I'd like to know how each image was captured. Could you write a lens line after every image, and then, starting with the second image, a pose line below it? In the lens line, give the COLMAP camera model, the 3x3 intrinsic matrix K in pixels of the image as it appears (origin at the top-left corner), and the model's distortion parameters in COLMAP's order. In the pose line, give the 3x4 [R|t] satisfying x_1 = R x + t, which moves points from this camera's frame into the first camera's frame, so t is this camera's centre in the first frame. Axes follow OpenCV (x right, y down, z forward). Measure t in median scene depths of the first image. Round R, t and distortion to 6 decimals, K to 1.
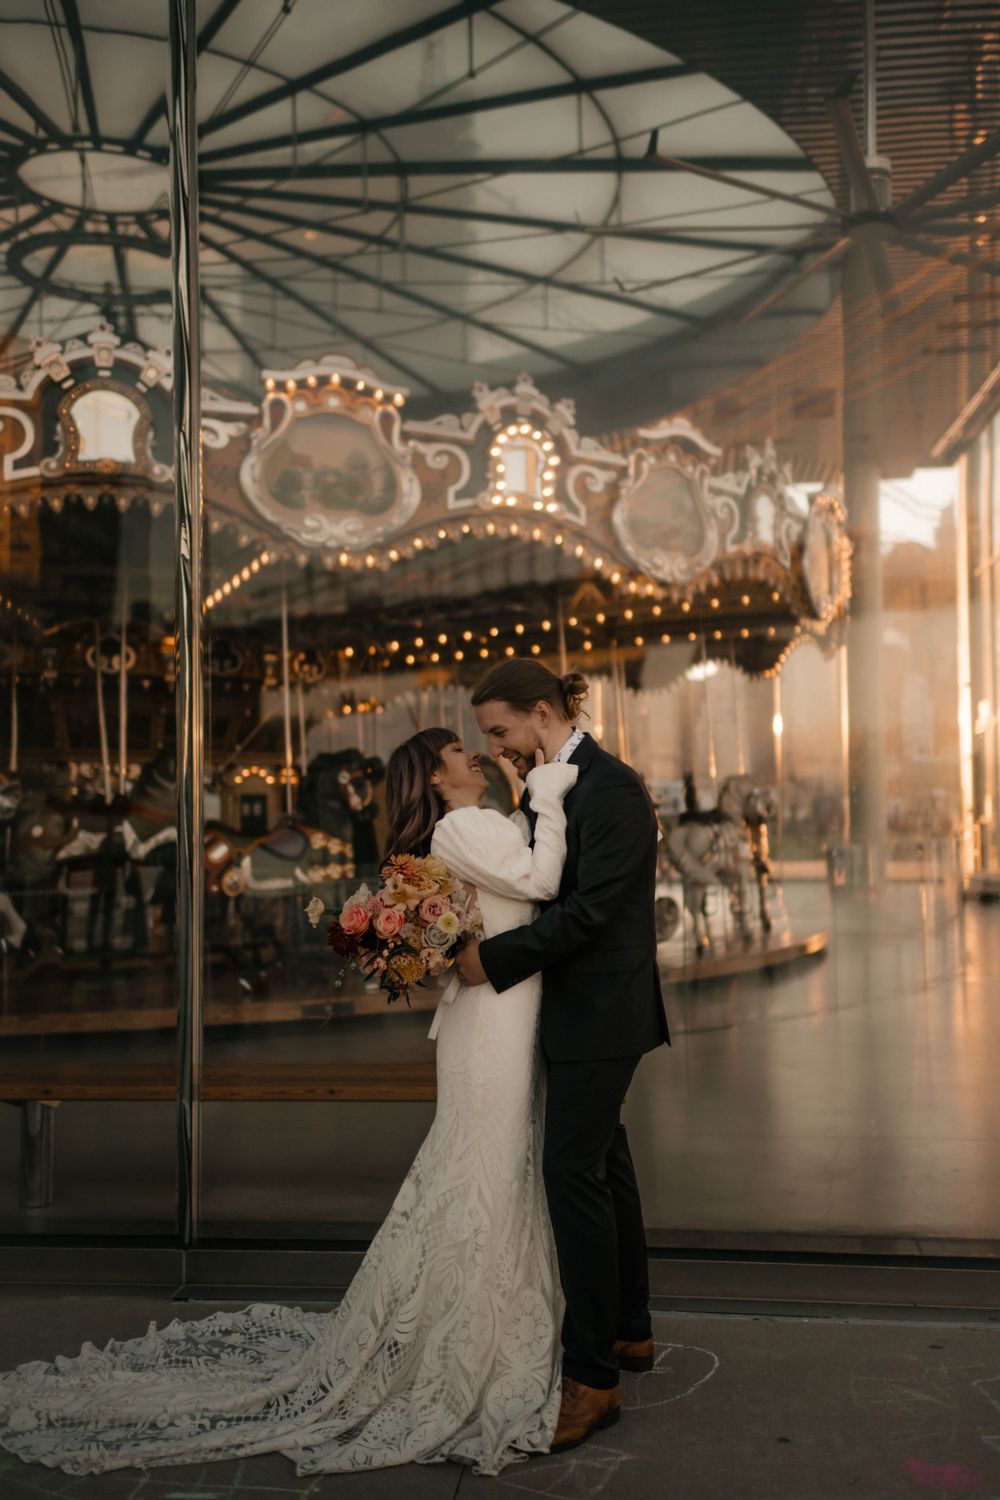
lens RADIAL K [[1538.7, 0, 500.0], [0, 1538.7, 750.0], [0, 0, 1]] dist [0.068806, -0.029195]
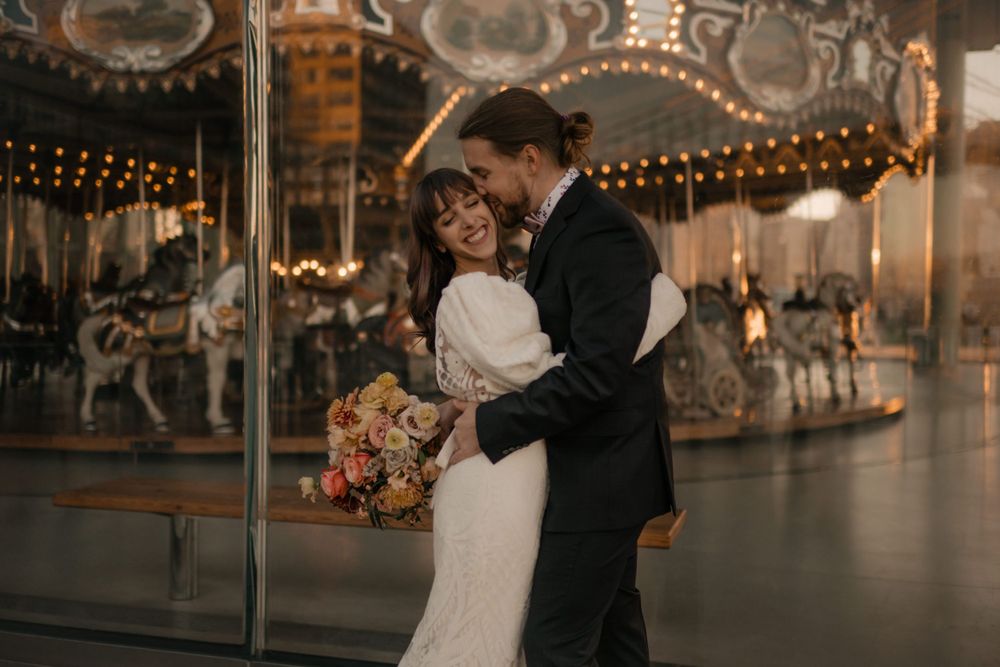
lens RADIAL K [[998.4, 0, 501.1], [0, 998.4, 340.2], [0, 0, 1]] dist [0.083742, -0.095885]
pose [[0.982883, 0.024009, -0.182660, 0.048361], [-0.011109, 0.997392, 0.071320, 0.019913], [0.183896, -0.068070, 0.980586, 0.167704]]
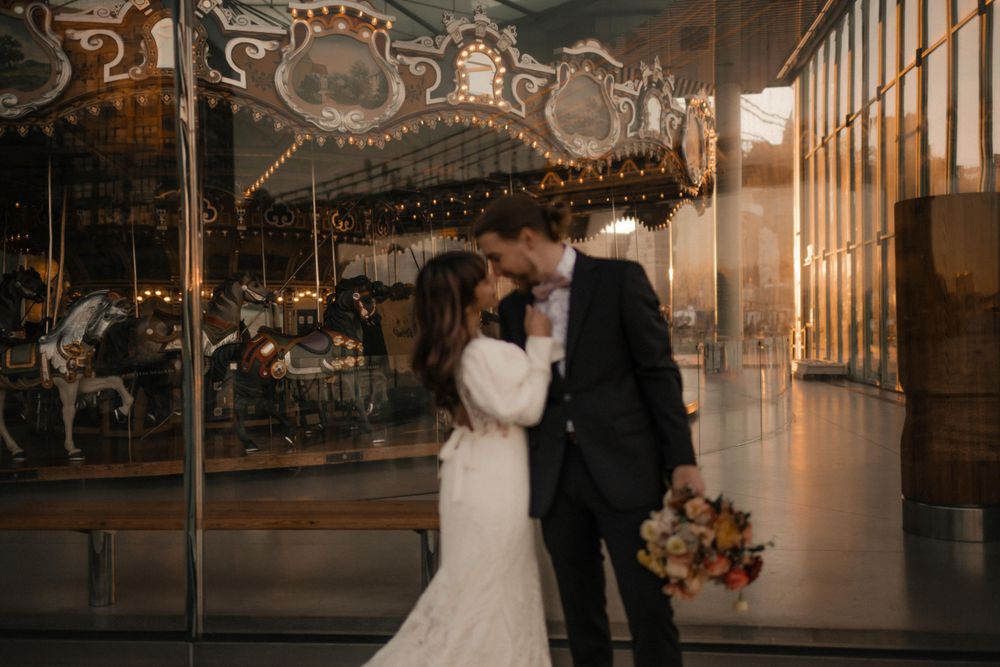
lens RADIAL K [[998.4, 0, 501.1], [0, 998.4, 340.2], [0, 0, 1]] dist [0.083742, -0.095885]
pose [[0.999984, -0.005264, 0.002062, 0.030787], [0.005137, 0.998357, 0.057064, 0.006381], [-0.002359, -0.057052, 0.998368, 0.070193]]
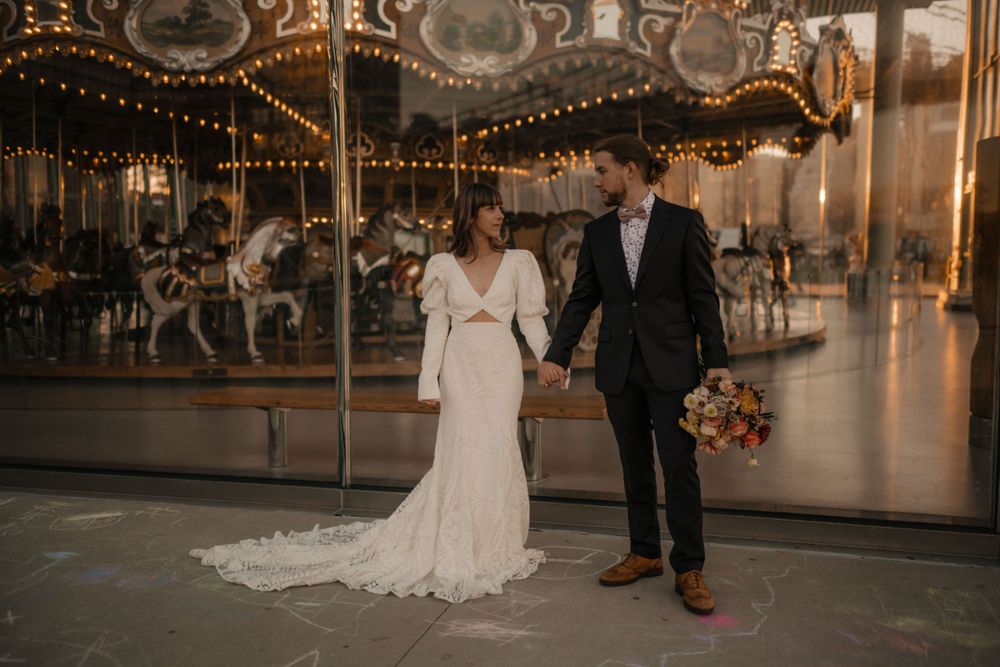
lens RADIAL K [[1017.0, 0, 498.2], [0, 1017.0, 352.3], [0, 0, 1]] dist [0.069950, 0.015330]
pose [[0.986836, 0.022495, -0.160151, 0.076938], [0.000171, 0.990134, 0.140126, 0.000885], [0.161723, -0.138309, 0.977096, -0.045336]]
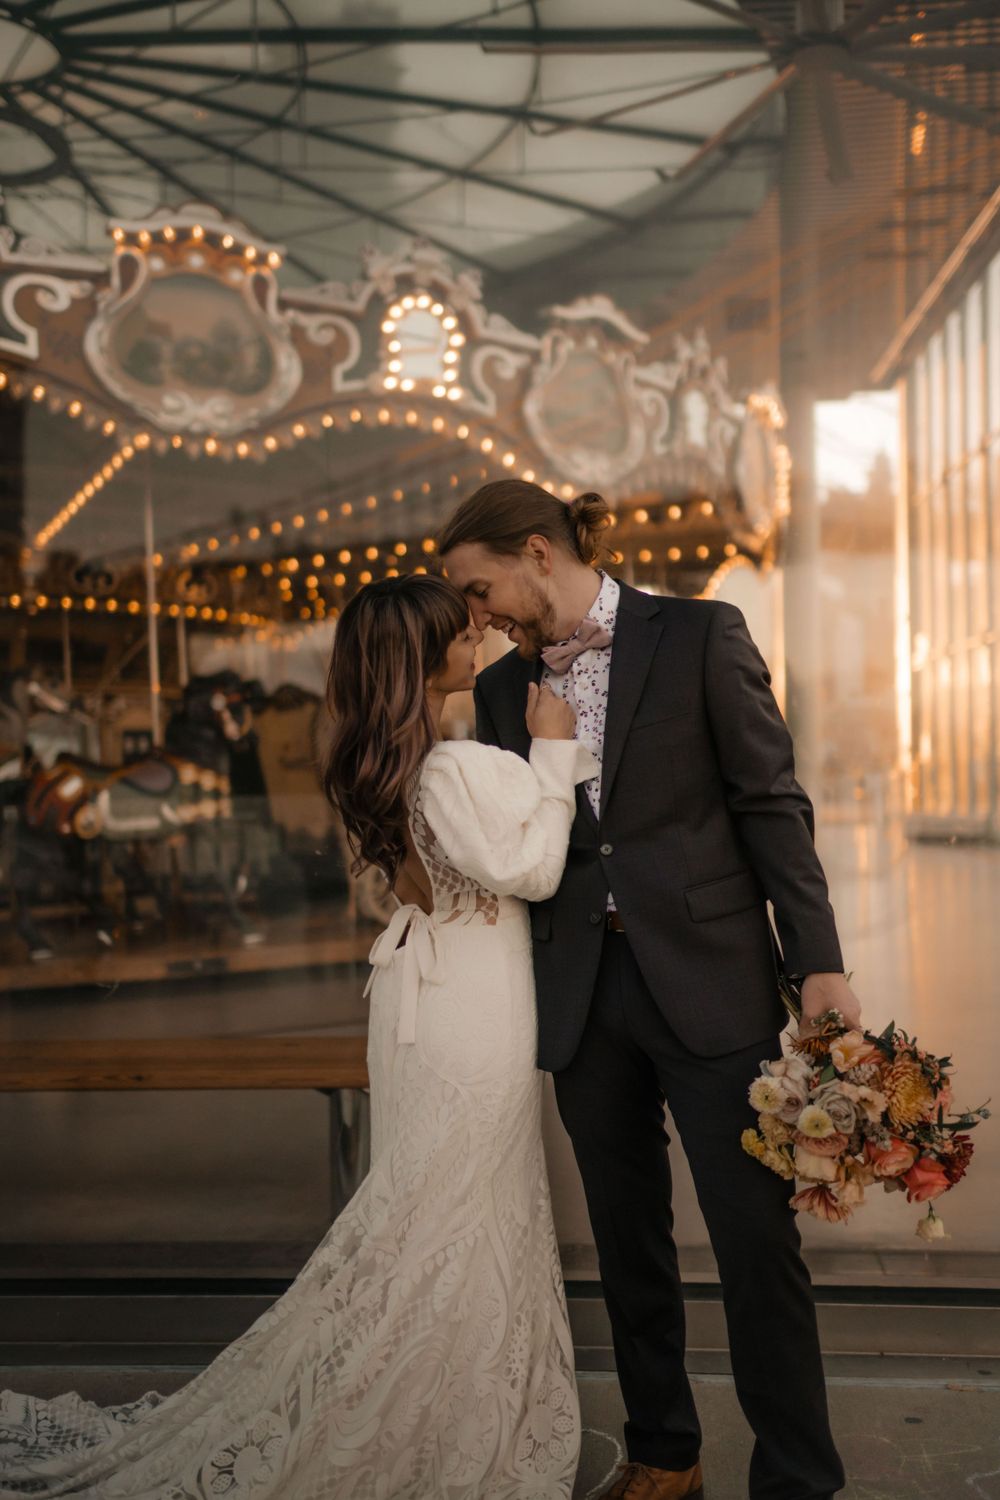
lens RADIAL K [[1525.5, 0, 511.4], [0, 1525.5, 751.0], [0, 0, 1]] dist [0.069950, 0.015330]
pose [[0.998816, -0.002798, 0.048575, 0.022775], [0.001176, 0.999441, 0.033399, 0.016751], [-0.048641, -0.033302, 0.998261, 0.121036]]
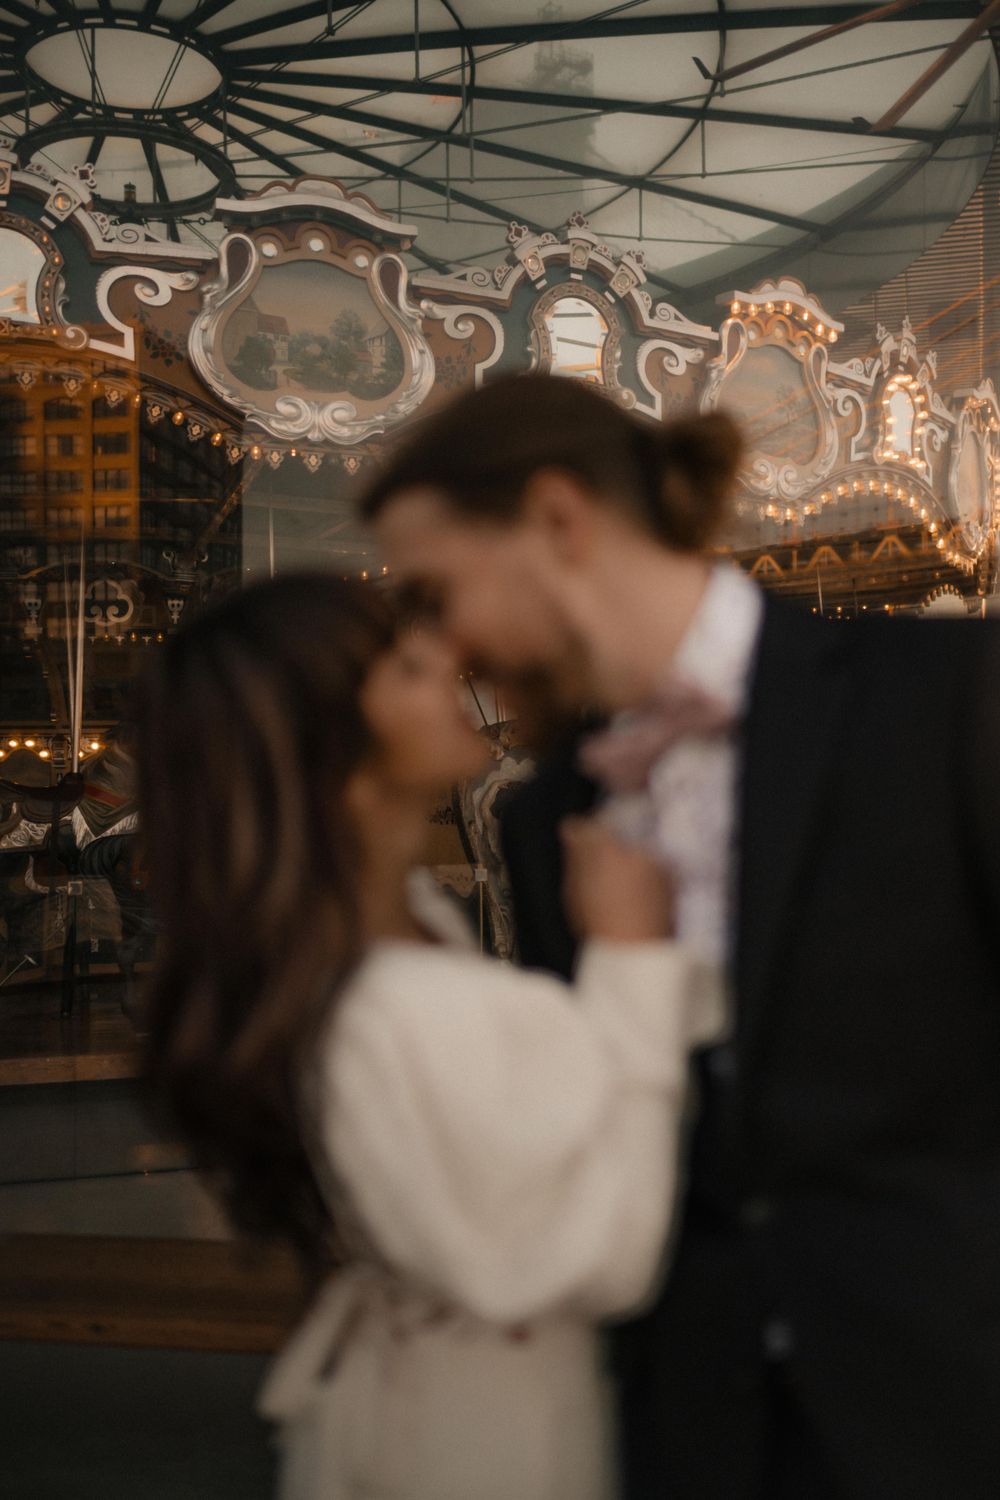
lens RADIAL K [[1470.4, 0, 531.3], [0, 1470.4, 748.7], [0, 0, 1]] dist [0.146110, -0.393878]
pose [[0.997724, -0.000033, -0.067432, 0.041113], [0.000843, 0.999928, 0.011980, 0.008214], [0.067427, -0.012009, 0.997652, 0.268756]]
